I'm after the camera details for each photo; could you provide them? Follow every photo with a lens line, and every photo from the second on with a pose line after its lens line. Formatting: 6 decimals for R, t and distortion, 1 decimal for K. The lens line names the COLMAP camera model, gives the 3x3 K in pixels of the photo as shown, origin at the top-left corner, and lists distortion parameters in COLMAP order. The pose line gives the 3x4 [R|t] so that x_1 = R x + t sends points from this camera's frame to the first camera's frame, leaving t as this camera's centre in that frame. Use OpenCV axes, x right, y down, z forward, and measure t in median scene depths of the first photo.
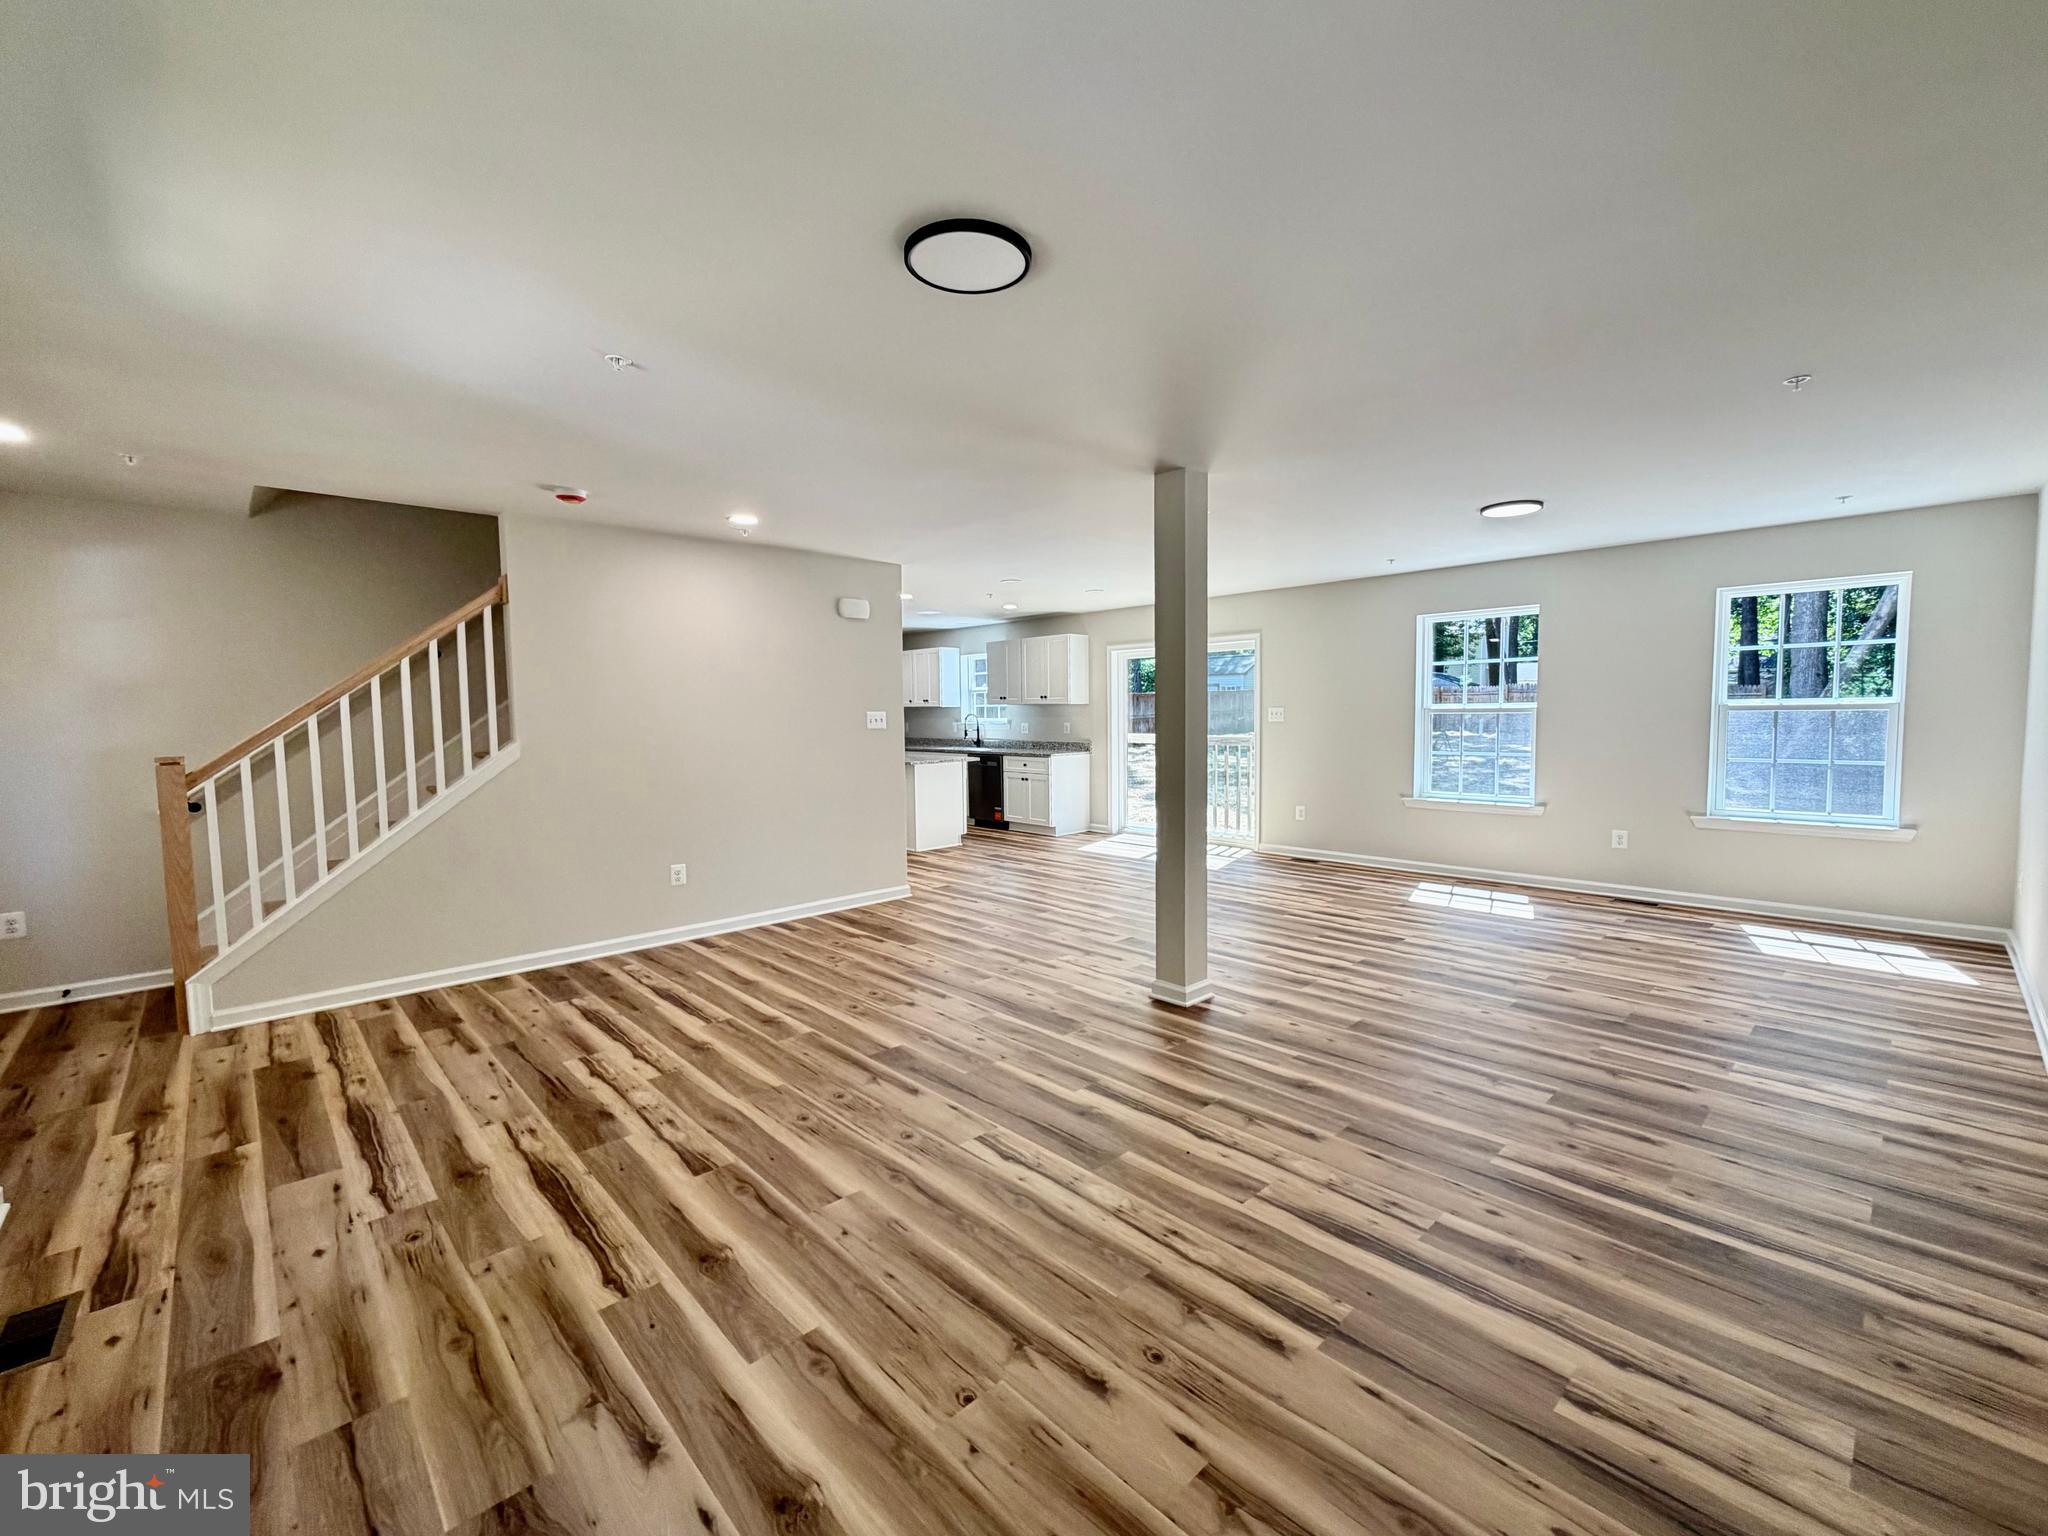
lens RADIAL K [[861.0, 0, 1026.7], [0, 861.0, 766.4], [0, 0, 1]] dist [0.001081, 0.000101]
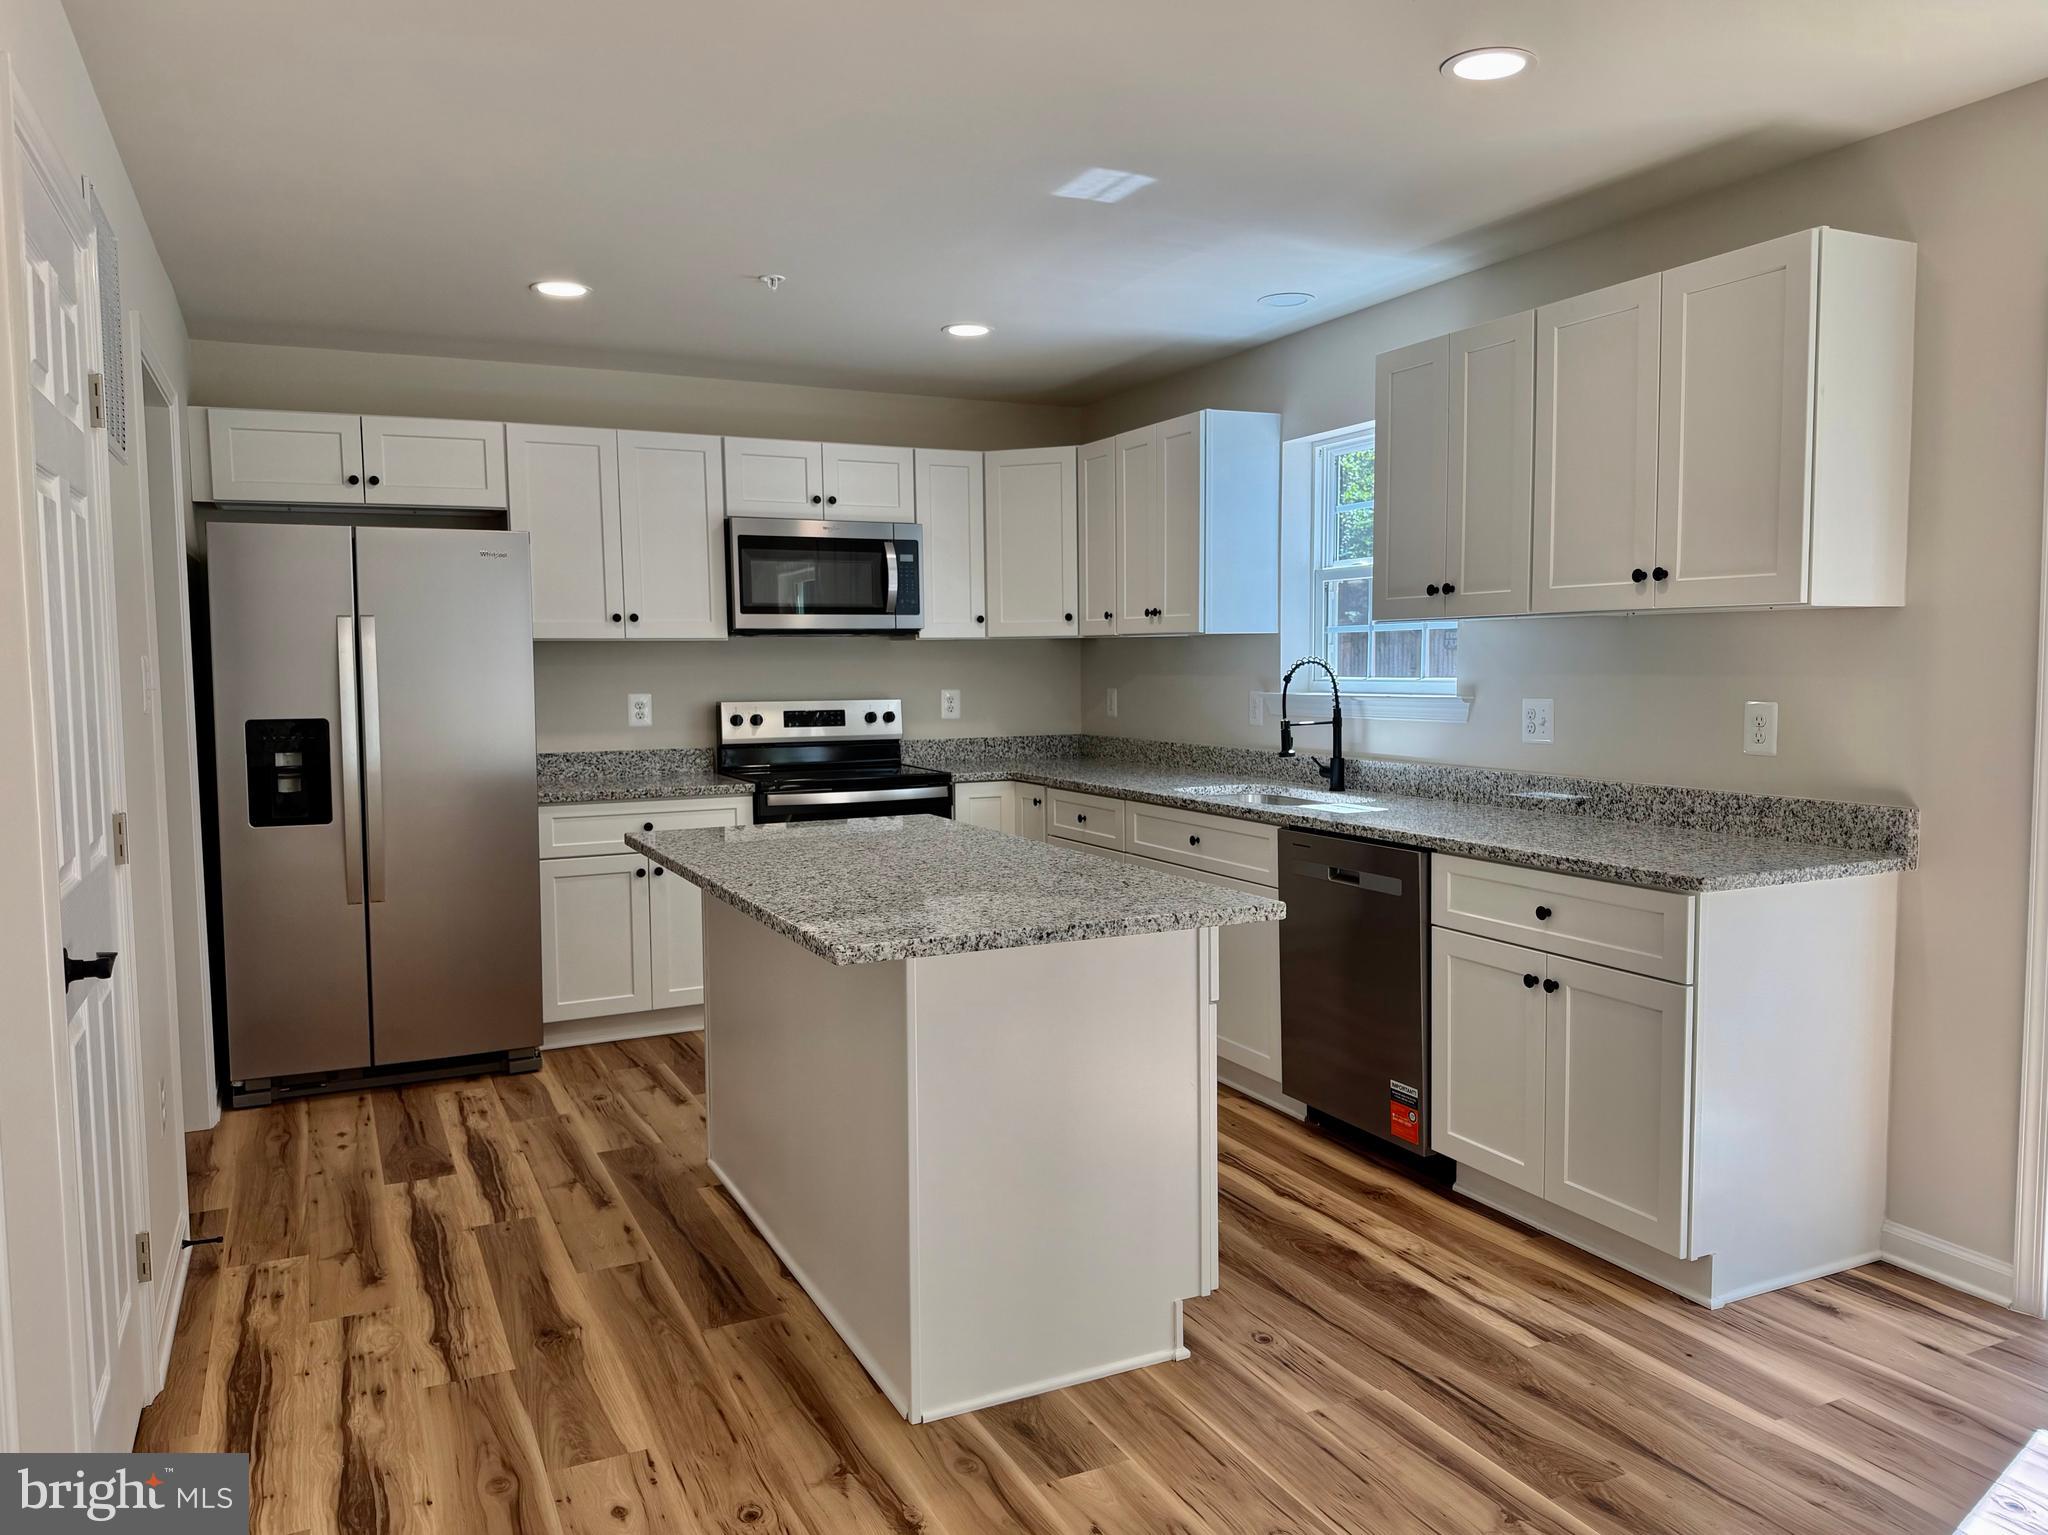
lens RADIAL K [[1477.0, 0, 1024.0], [0, 1477.0, 767.5], [0, 0, 1]] dist [0.009858, -0.006664]
pose [[0.954013, 0.025514, -0.298678, -0.043130], [-0.022308, 0.999651, 0.014137, -0.102231], [0.298934, -0.006824, 0.954249, 1.730054]]
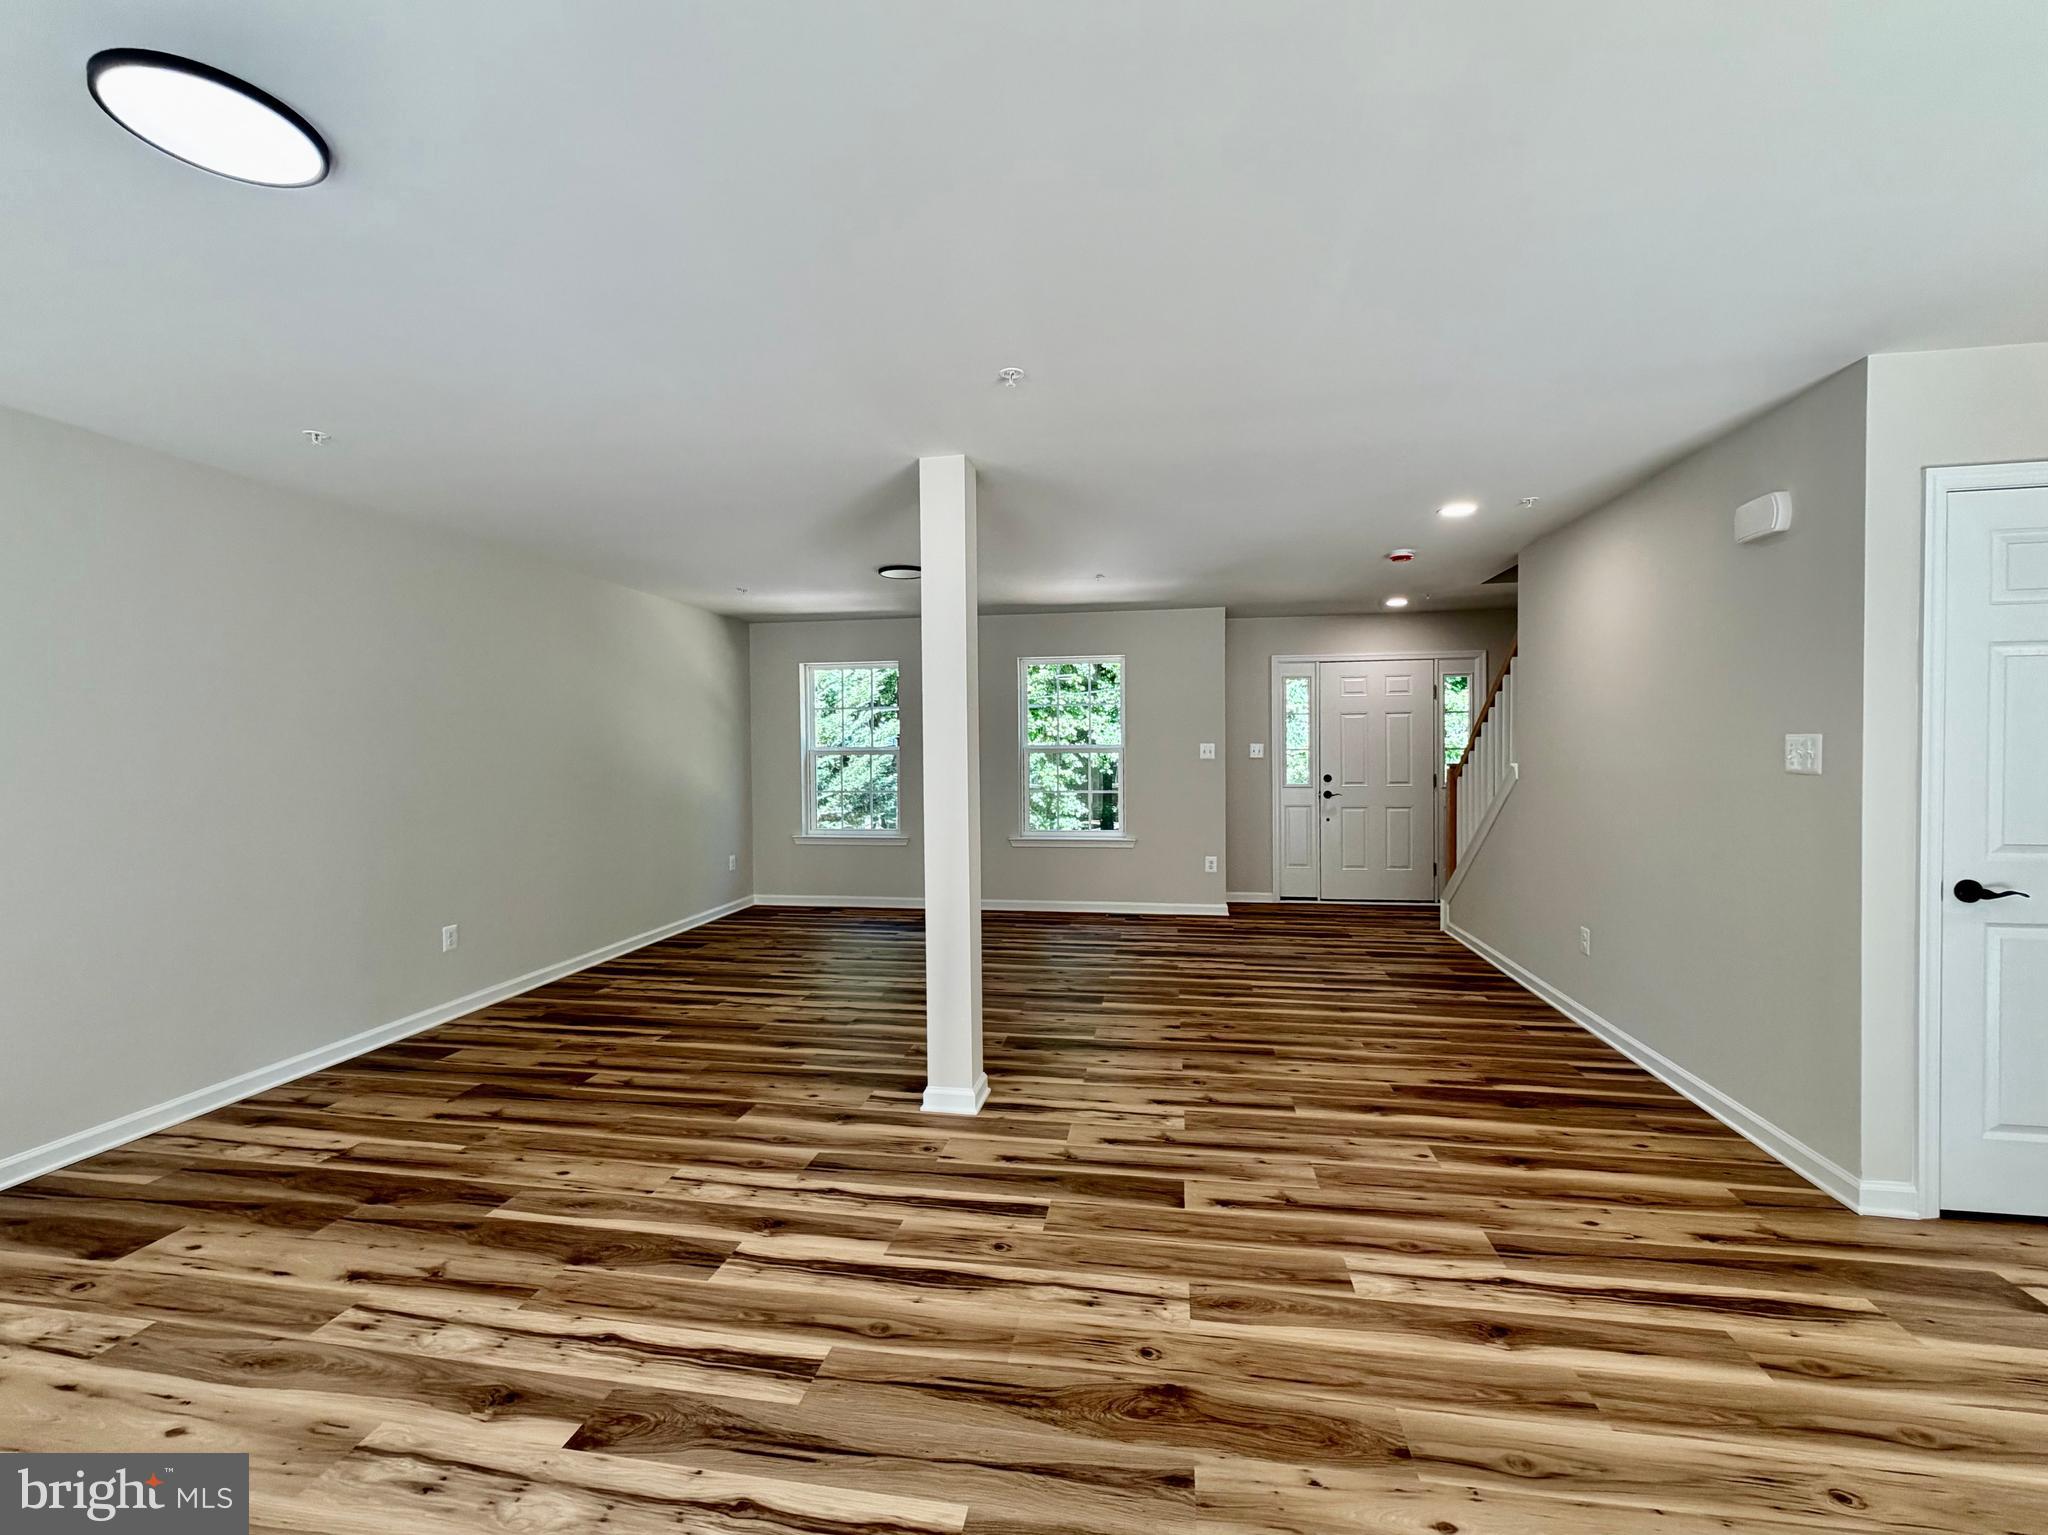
lens RADIAL K [[856.5, 0, 1036.6], [0, 856.5, 767.6], [0, 0, 1]] dist [-0.001822, -0.000288]
pose [[-0.793259, 0.032680, -0.608007, 0.710915], [-0.020460, 0.996564, 0.080259, -0.131008], [0.608540, 0.076106, -0.789865, 1.970450]]
